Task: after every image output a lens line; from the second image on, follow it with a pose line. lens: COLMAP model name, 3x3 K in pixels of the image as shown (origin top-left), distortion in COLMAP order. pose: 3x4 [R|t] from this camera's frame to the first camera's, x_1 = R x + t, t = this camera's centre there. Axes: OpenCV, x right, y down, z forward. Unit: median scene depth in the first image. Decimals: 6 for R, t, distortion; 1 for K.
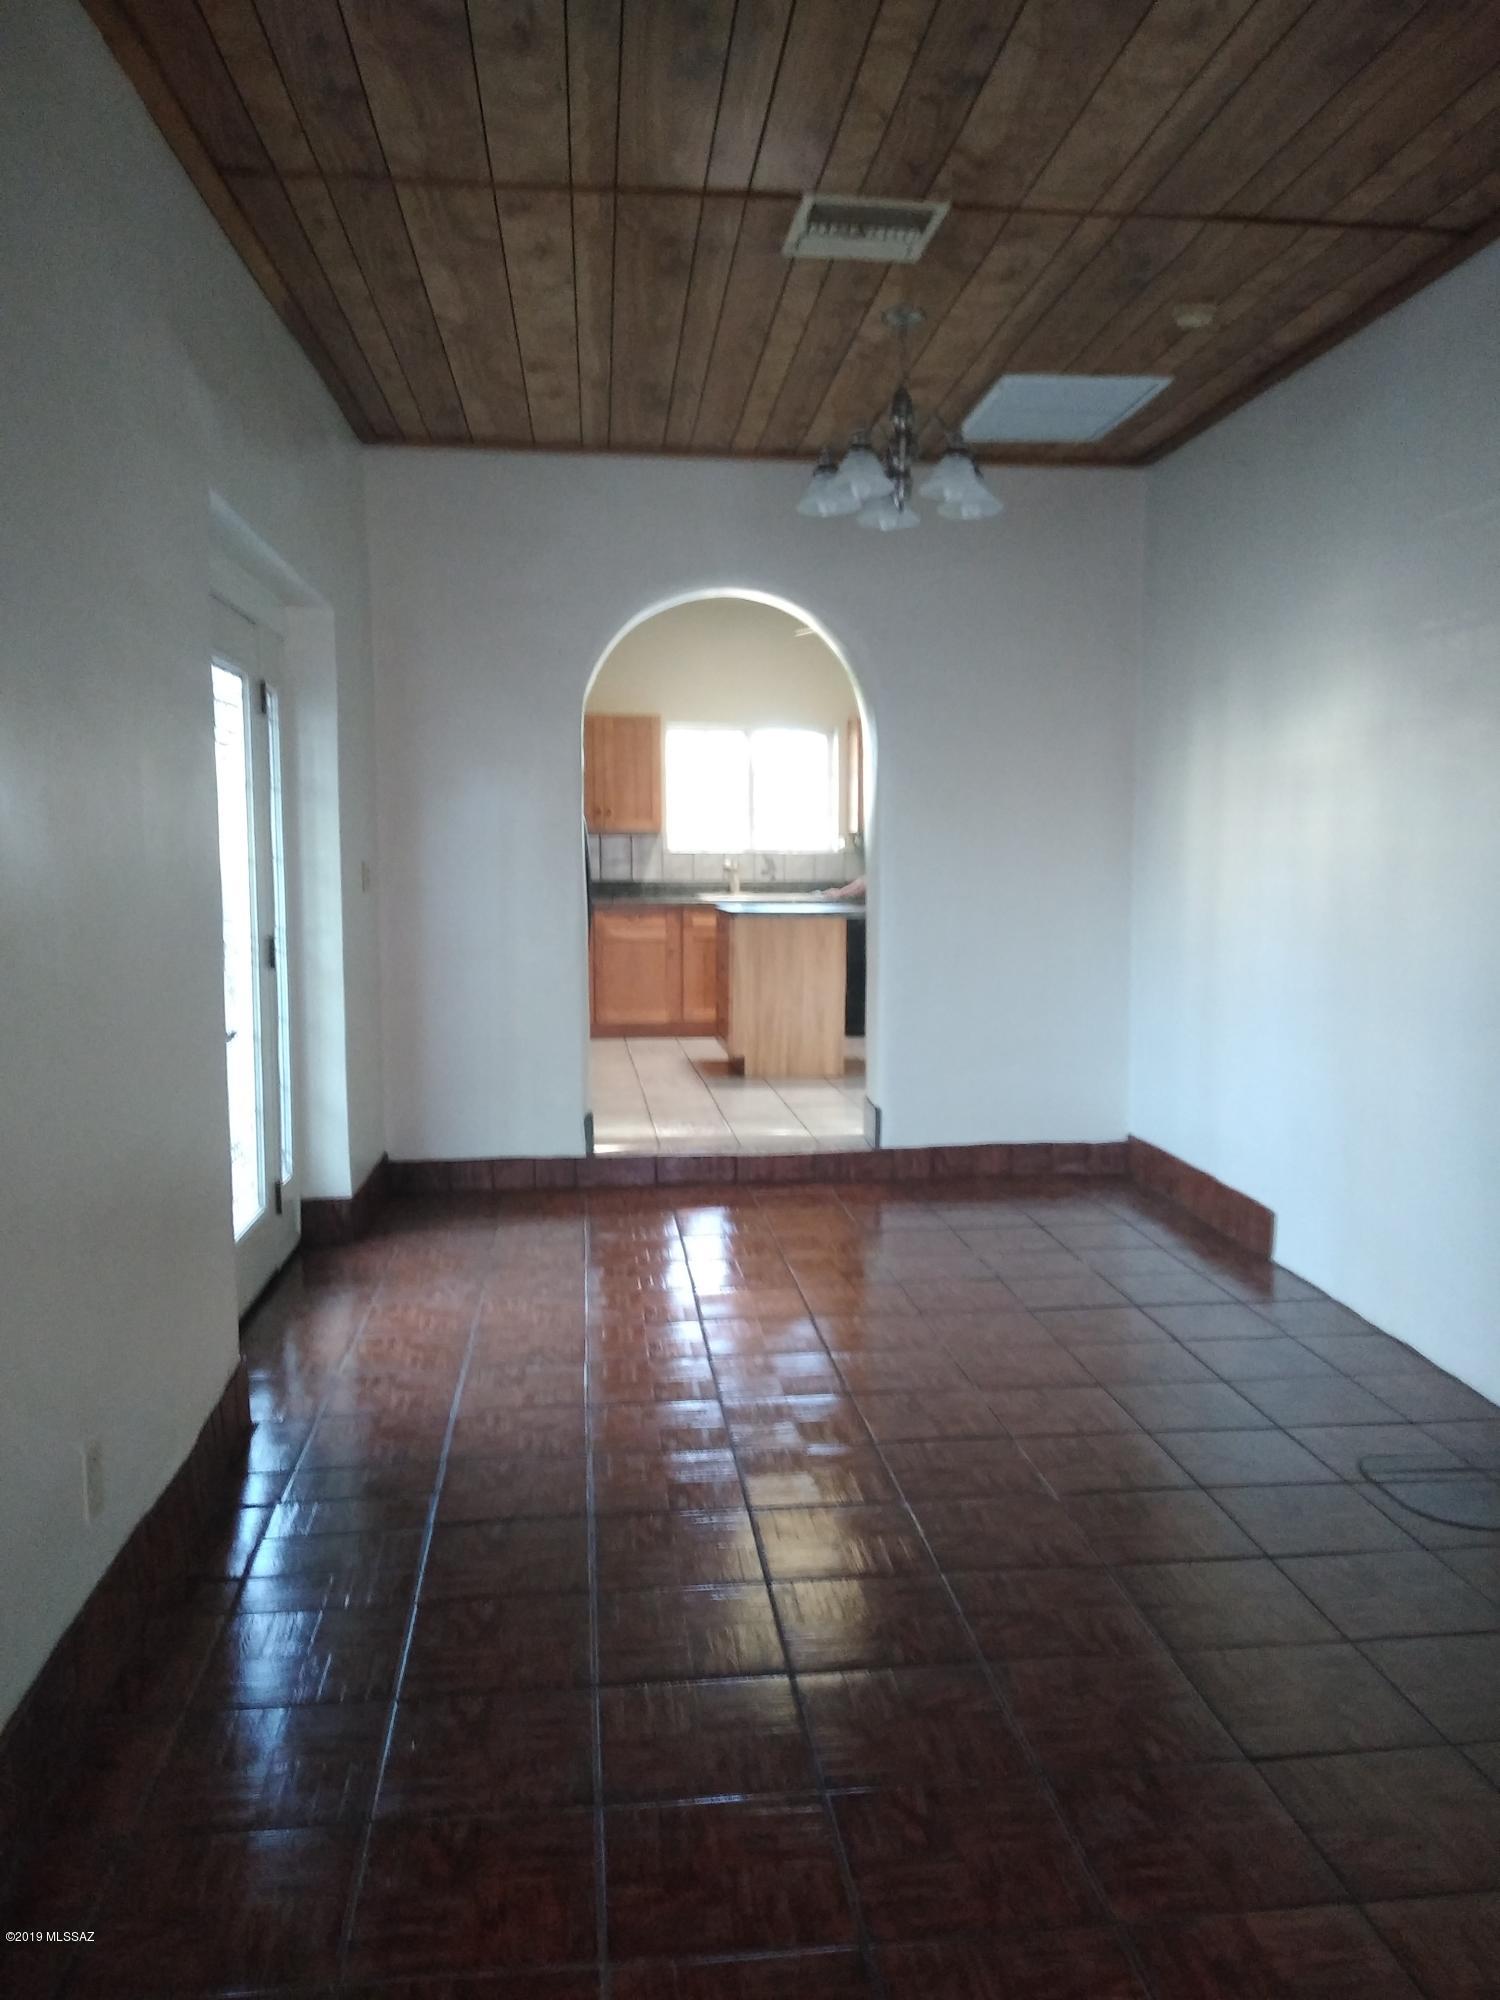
lens RADIAL K [[1535.1, 0, 750.0], [0, 1535.1, 1000.0], [0, 0, 1]] dist [0.074054, -0.121620]
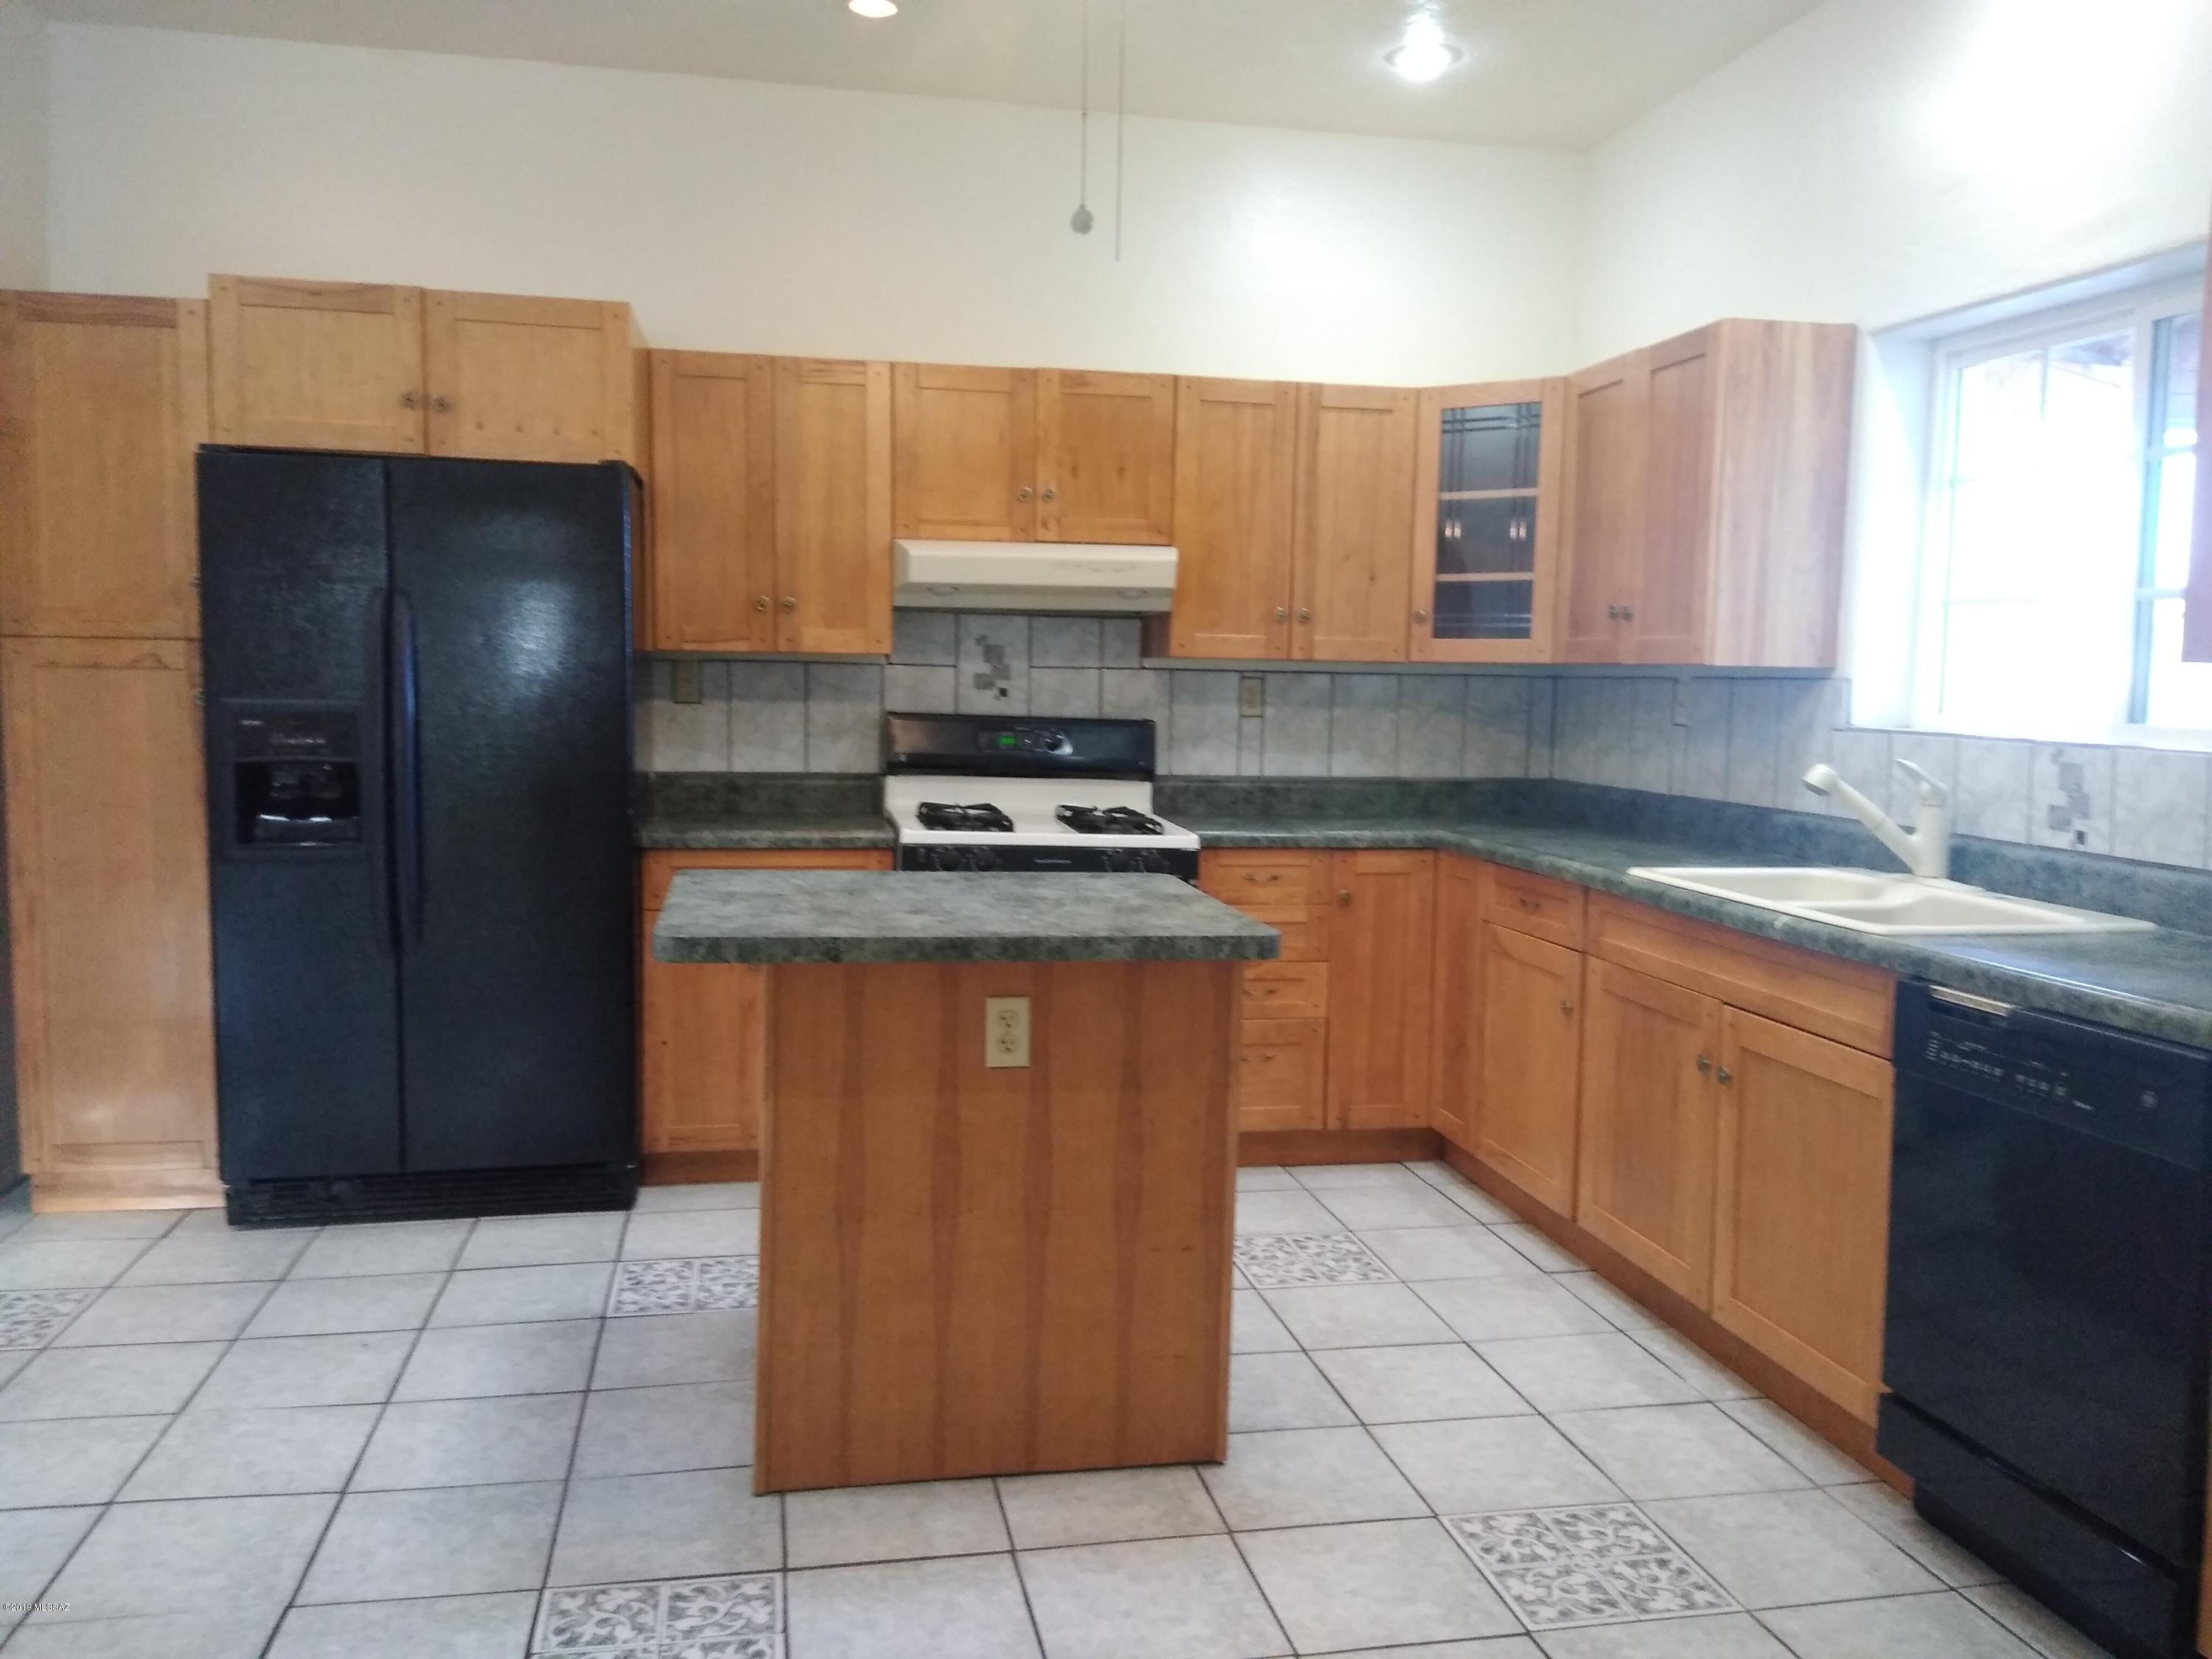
lens RADIAL K [[1697.8, 0, 1104.5], [0, 1697.8, 821.2], [0, 0, 1]] dist [0.074054, -0.121620]
pose [[0.091808, 0.085443, -0.992104, 0.313399], [-0.123463, 0.989601, 0.073803, -0.089287], [0.988093, 0.115713, 0.101402, 0.853503]]
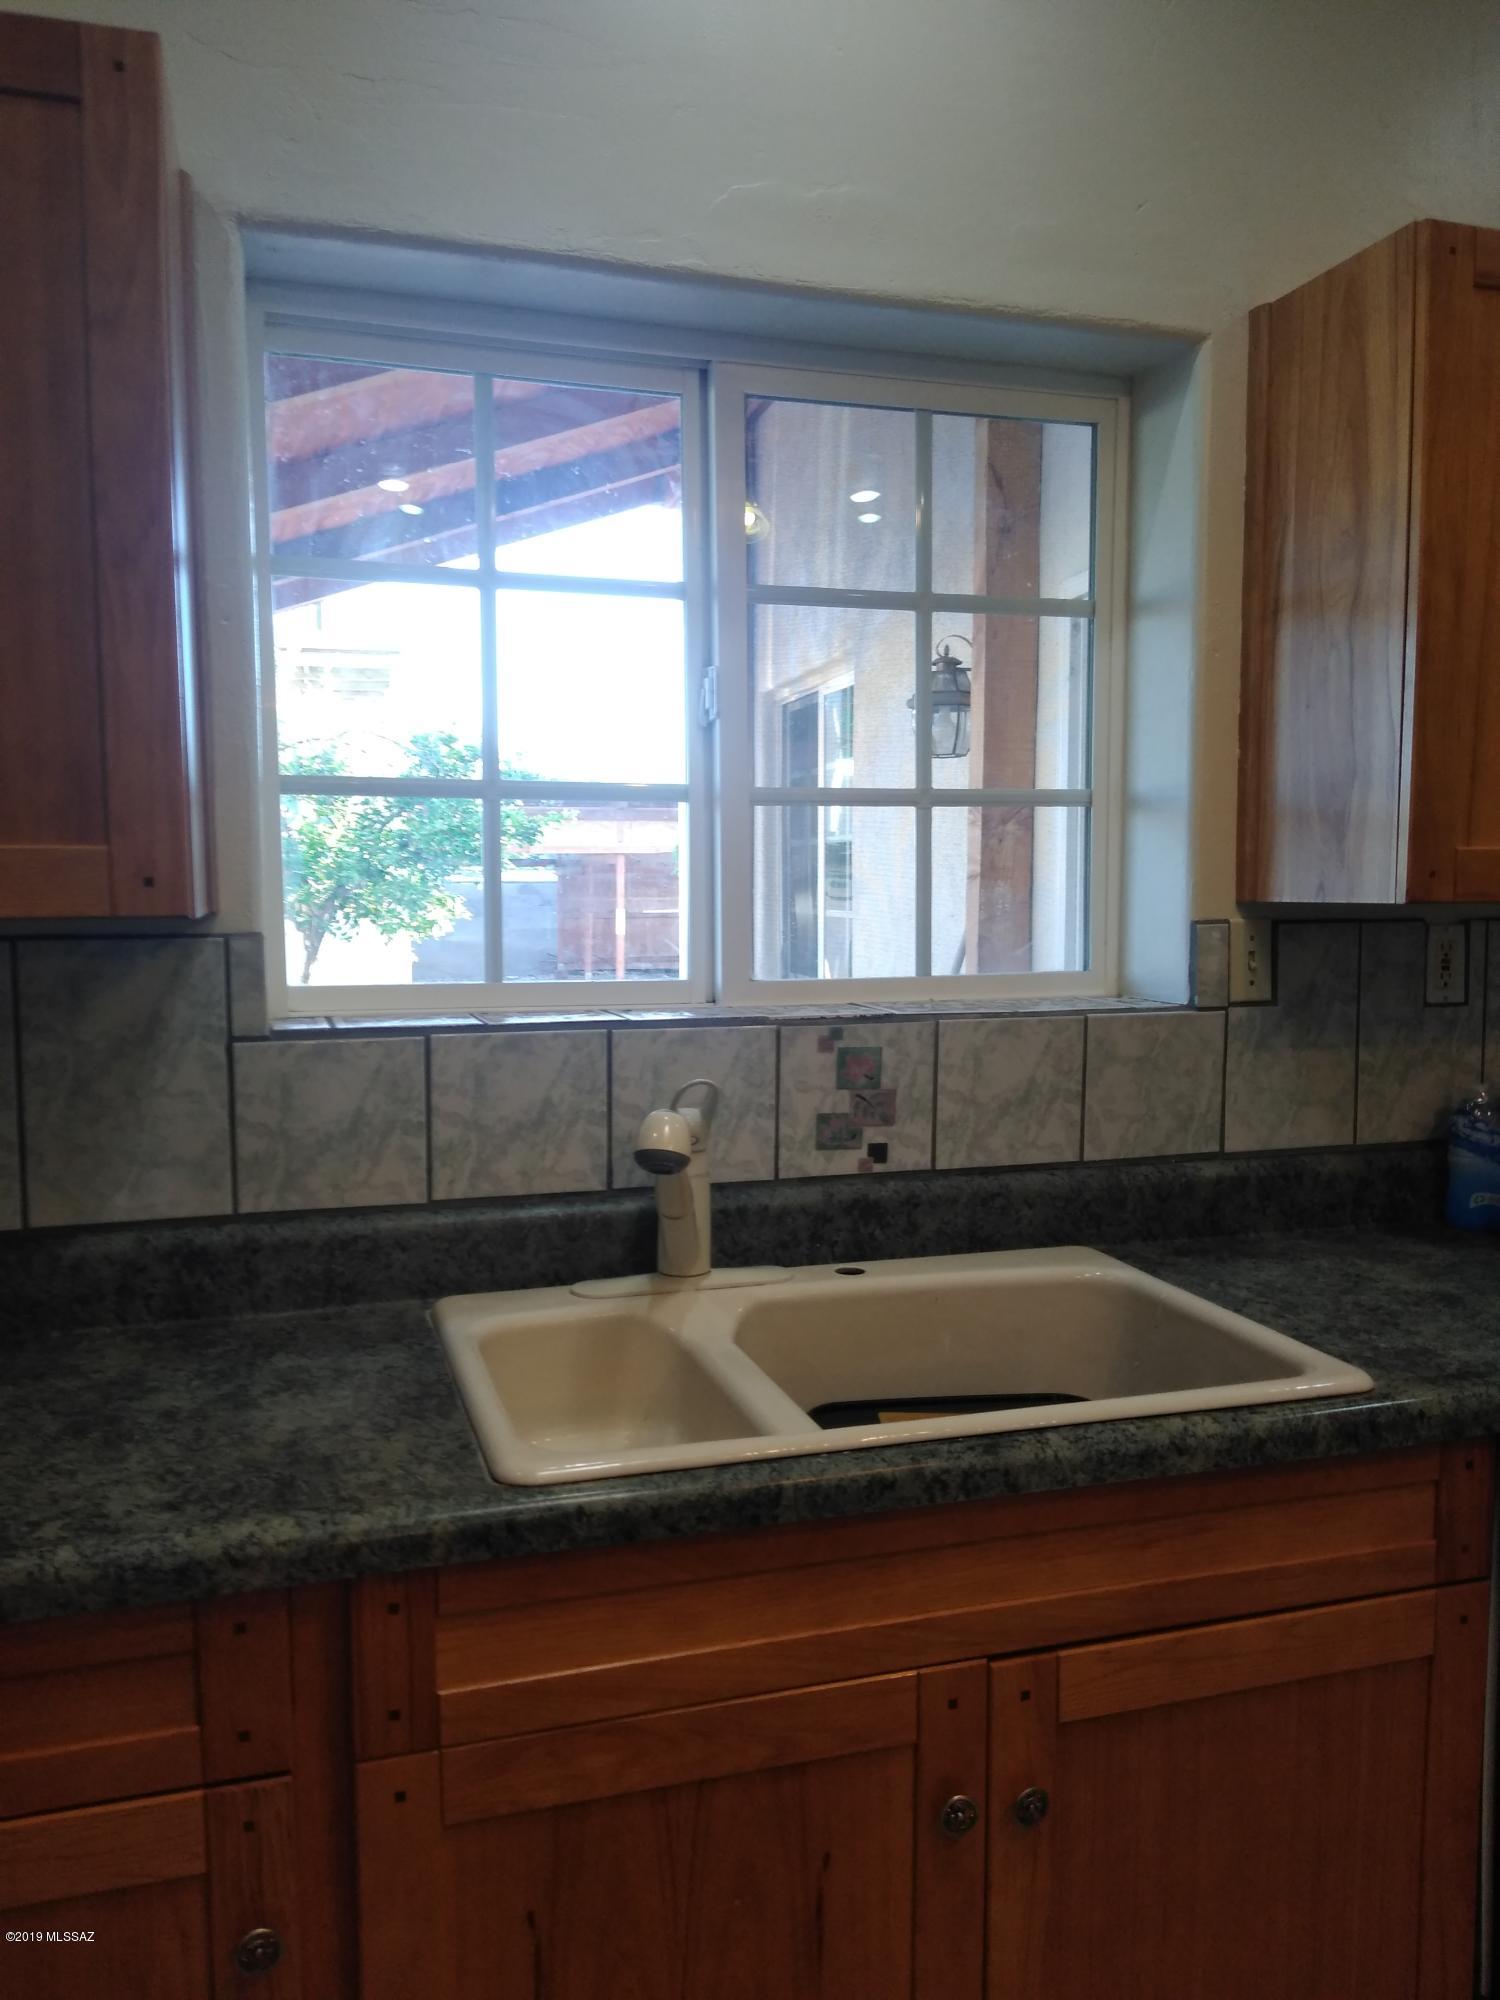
lens RADIAL K [[1508.8, 0, 755.0], [0, 1508.8, 1008.4], [0, 0, 1]] dist [0.069187, -0.114125]
pose [[0.982554, -0.022598, 0.184600, -0.034026], [0.027410, 0.999347, -0.023555, -0.099352], [-0.183947, 0.028204, 0.982531, 0.878742]]
